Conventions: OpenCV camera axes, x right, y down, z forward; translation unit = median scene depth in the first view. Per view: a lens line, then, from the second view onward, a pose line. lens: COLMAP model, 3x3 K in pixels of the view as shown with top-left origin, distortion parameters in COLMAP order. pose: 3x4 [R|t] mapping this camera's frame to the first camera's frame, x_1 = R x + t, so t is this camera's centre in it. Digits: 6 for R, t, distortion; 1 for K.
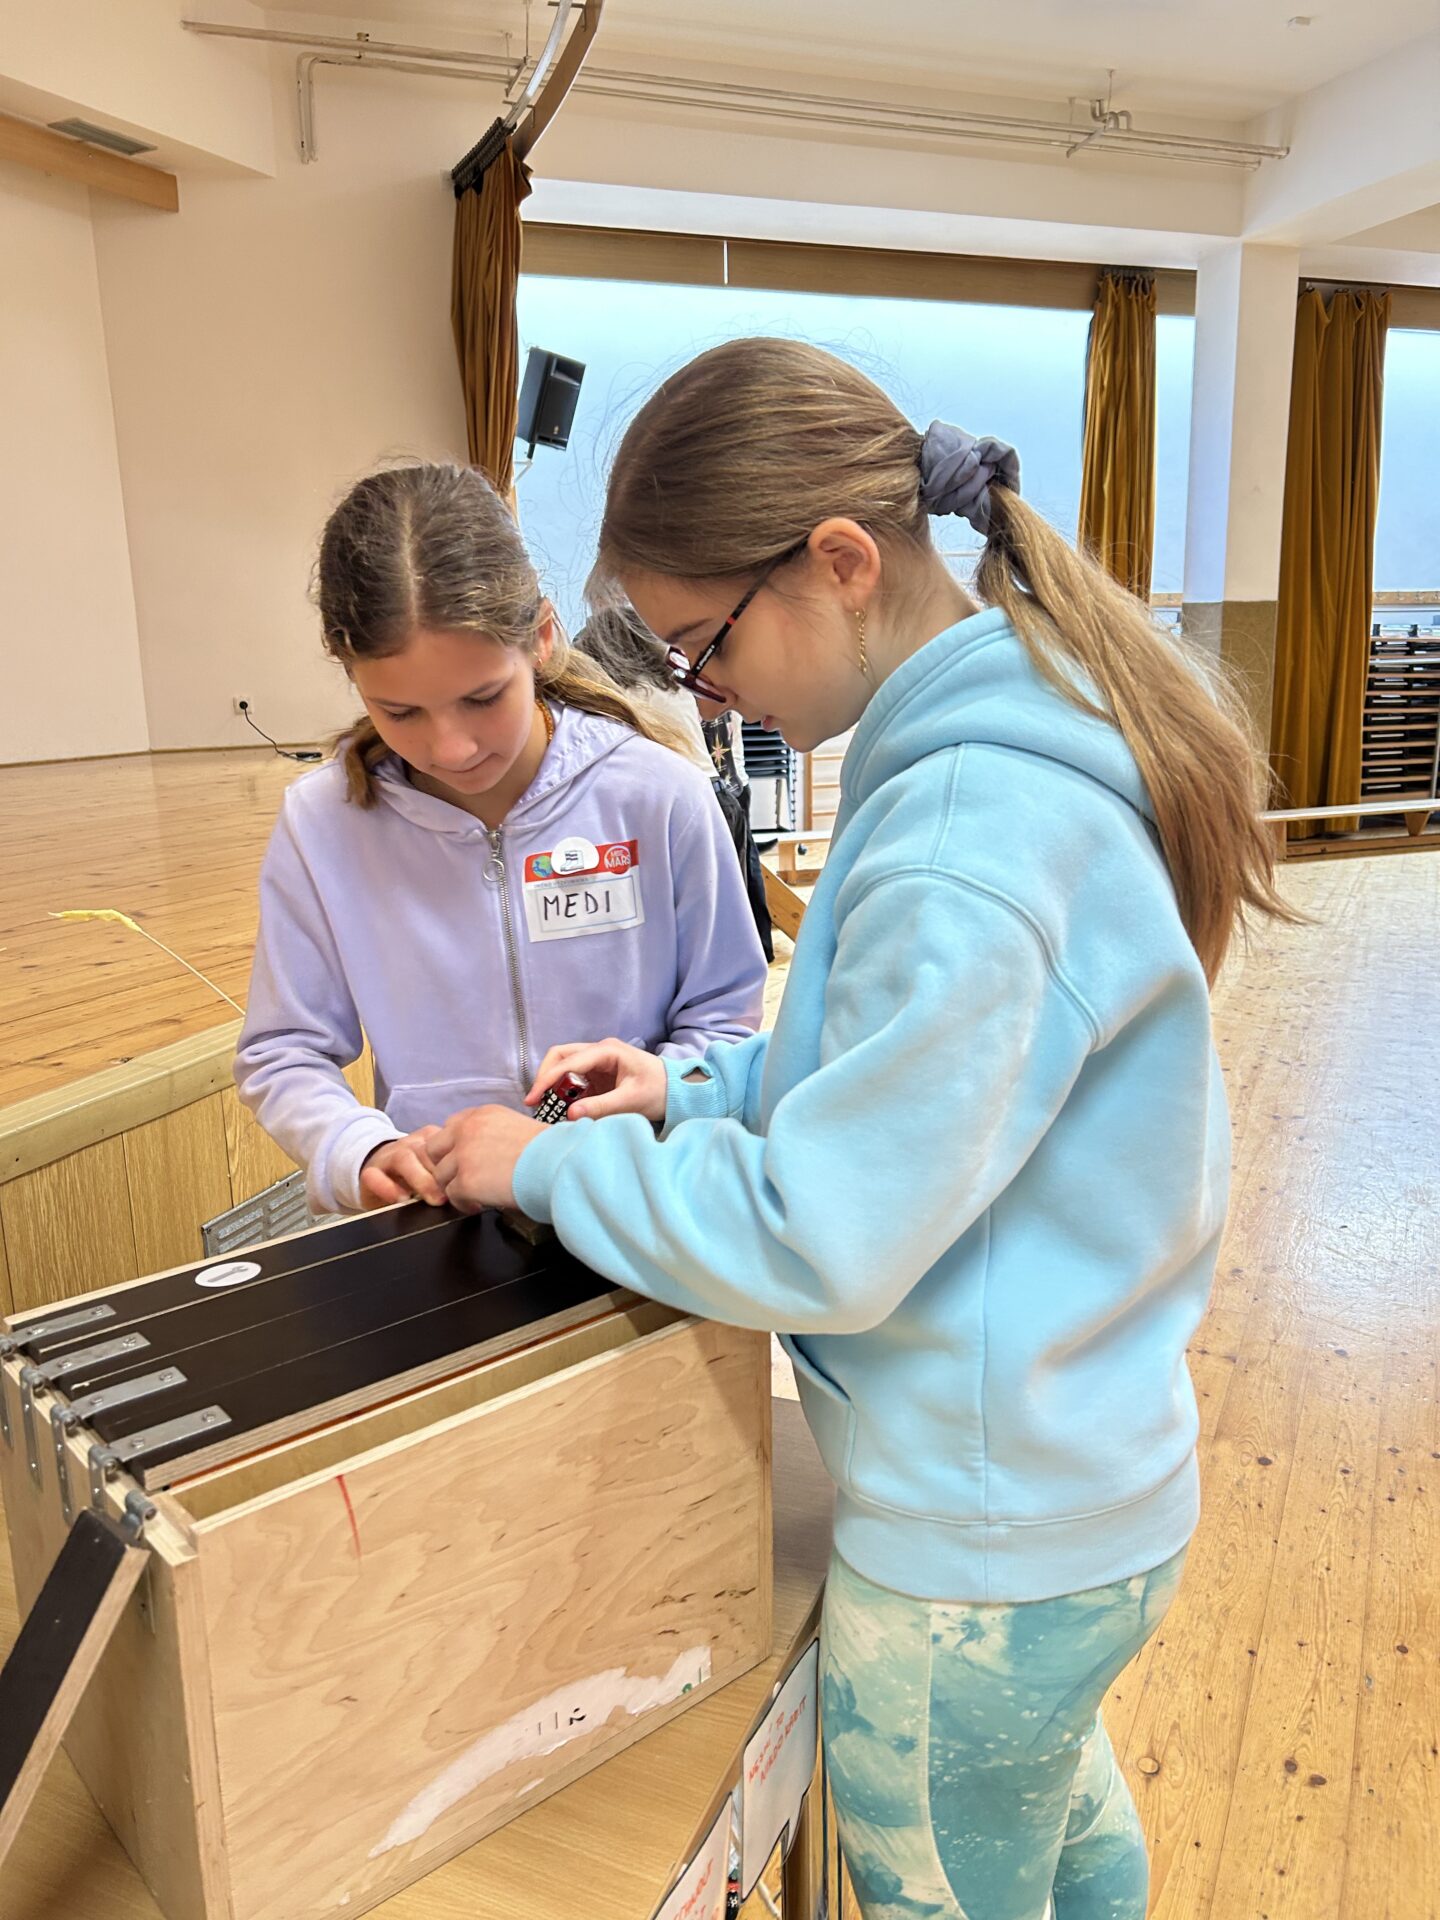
lens RADIAL K [[1443.2, 0, 705.2], [0, 1443.2, 972.0], [0, 0, 1]] dist [0.024050, -0.009354]
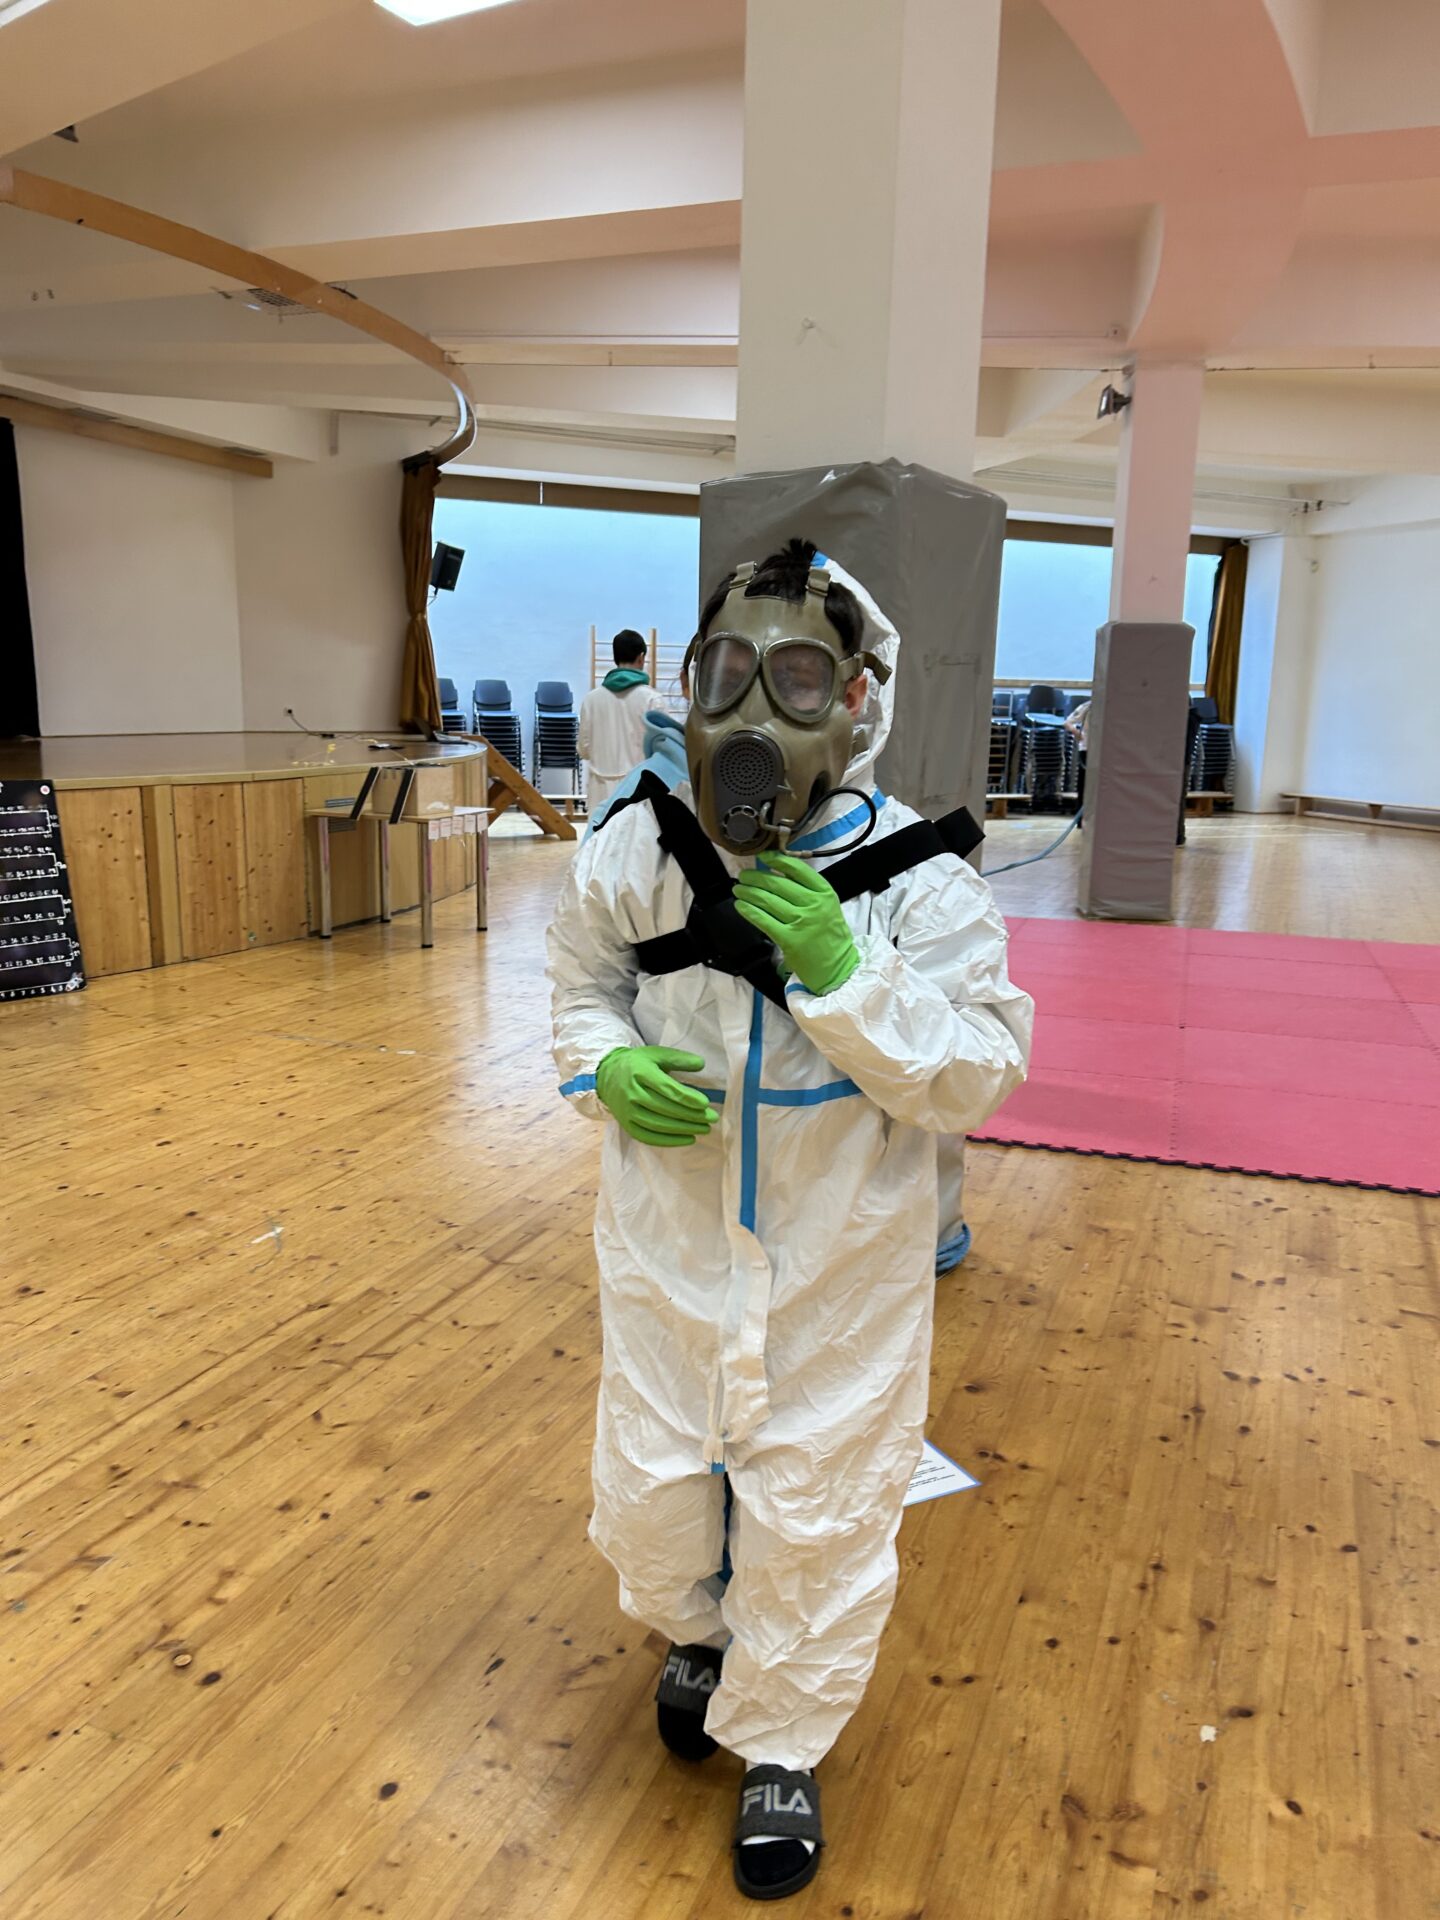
lens RADIAL K [[1443.2, 0, 705.2], [0, 1443.2, 972.0], [0, 0, 1]] dist [0.024050, -0.009354]
pose [[0.996281, 0.029051, 0.081124, 0.103577], [-0.026717, 0.999201, -0.029709, 0.216252], [-0.081922, 0.027431, 0.996261, -1.016365]]
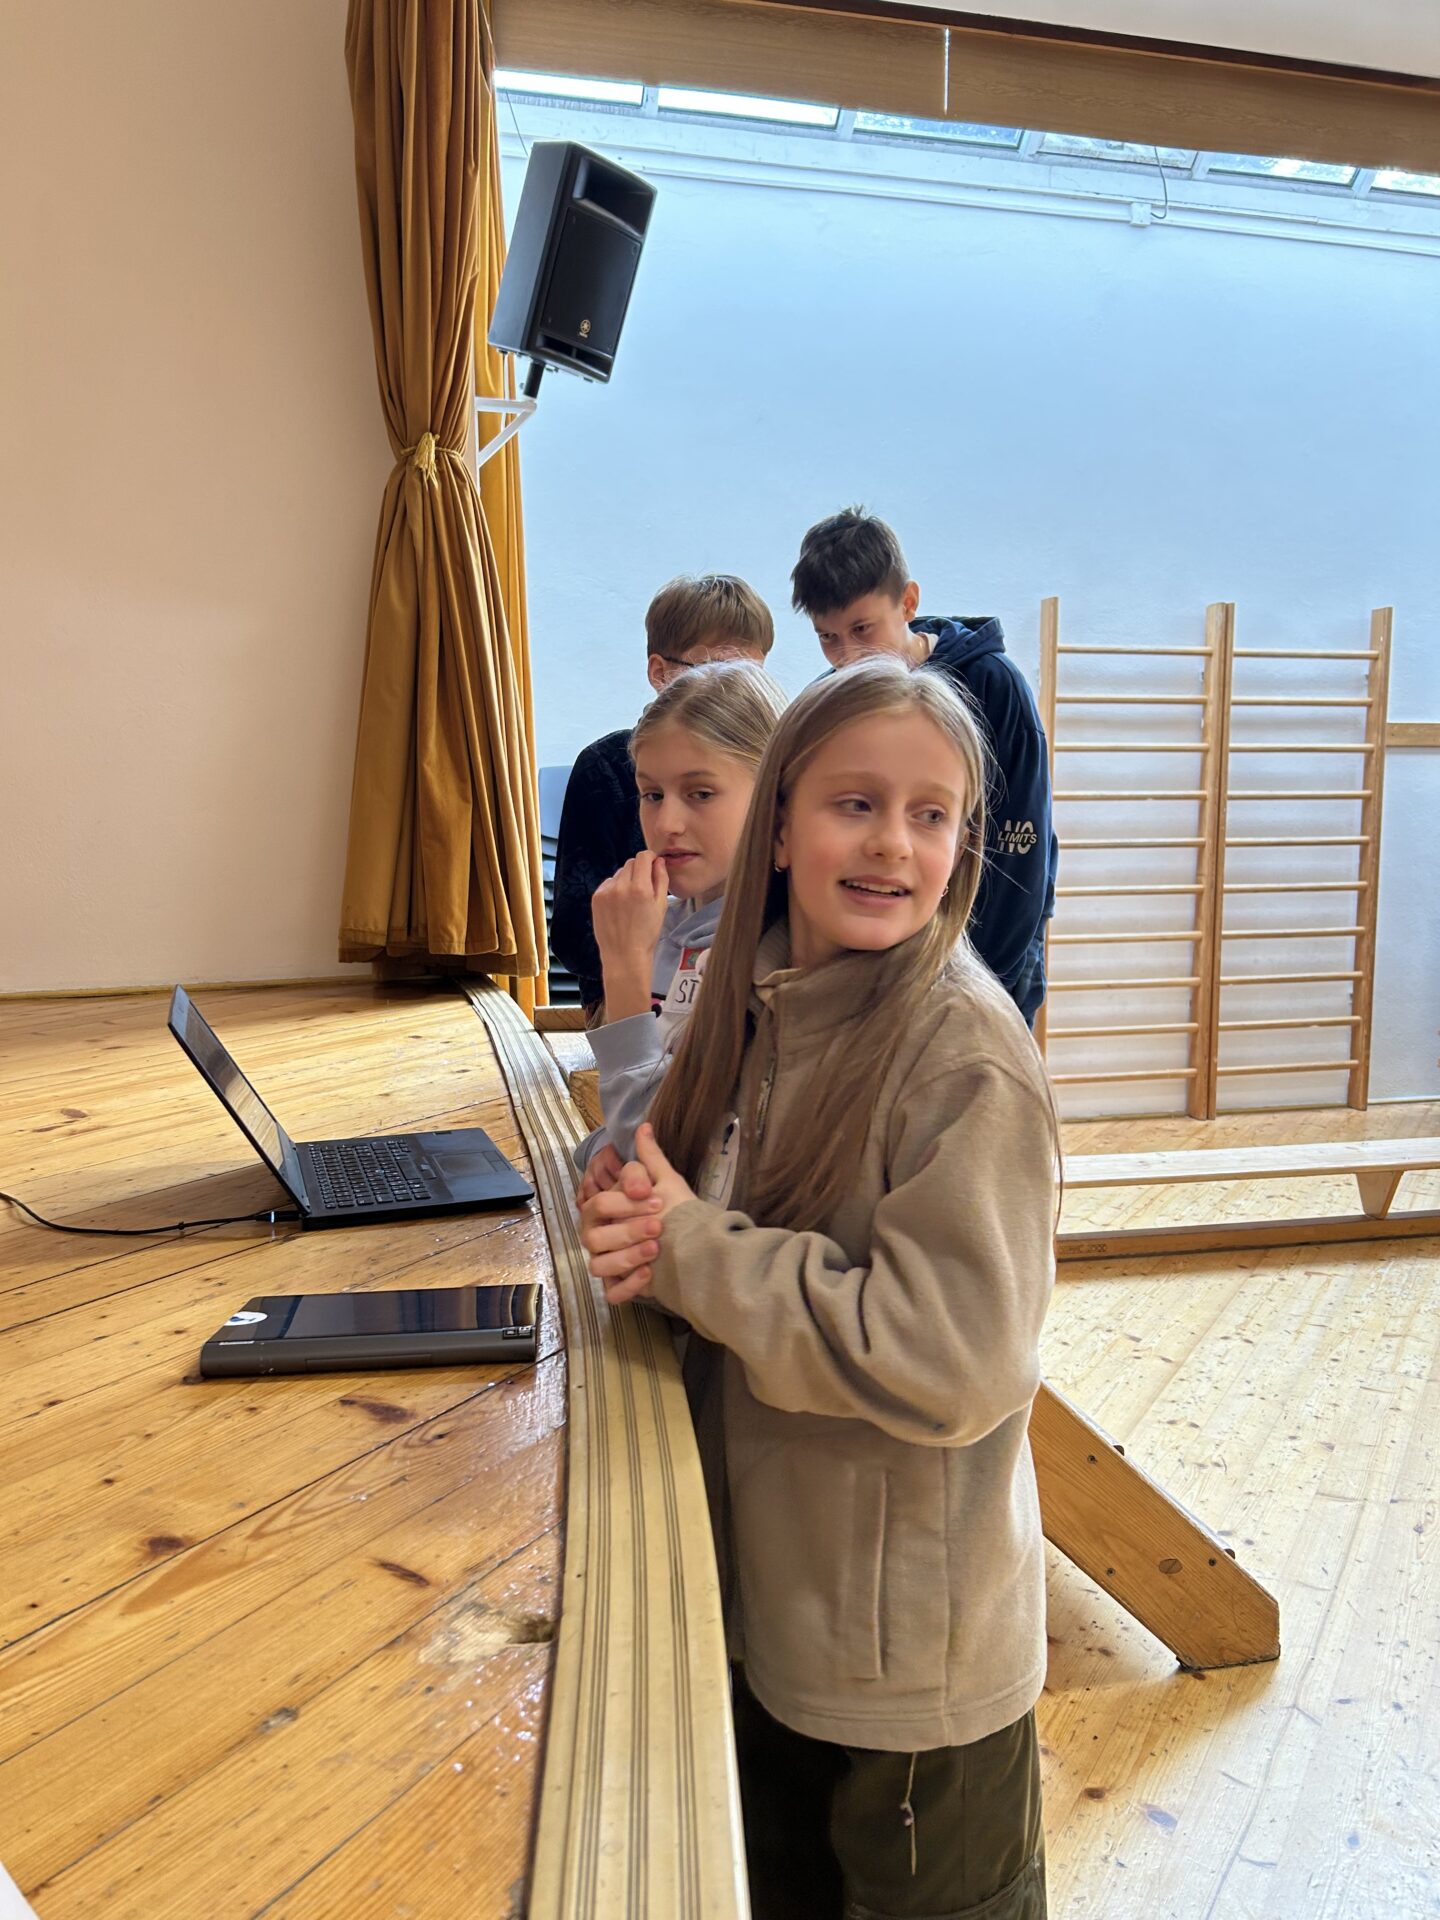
lens RADIAL K [[1443.2, 0, 705.2], [0, 1443.2, 972.0], [0, 0, 1]] dist [0.024050, -0.009354]
pose [[0.995684, 0.029401, -0.088031, -0.018854], [-0.038100, 0.994375, -0.098828, -0.127550], [0.084630, 0.101755, 0.991203, 0.570267]]
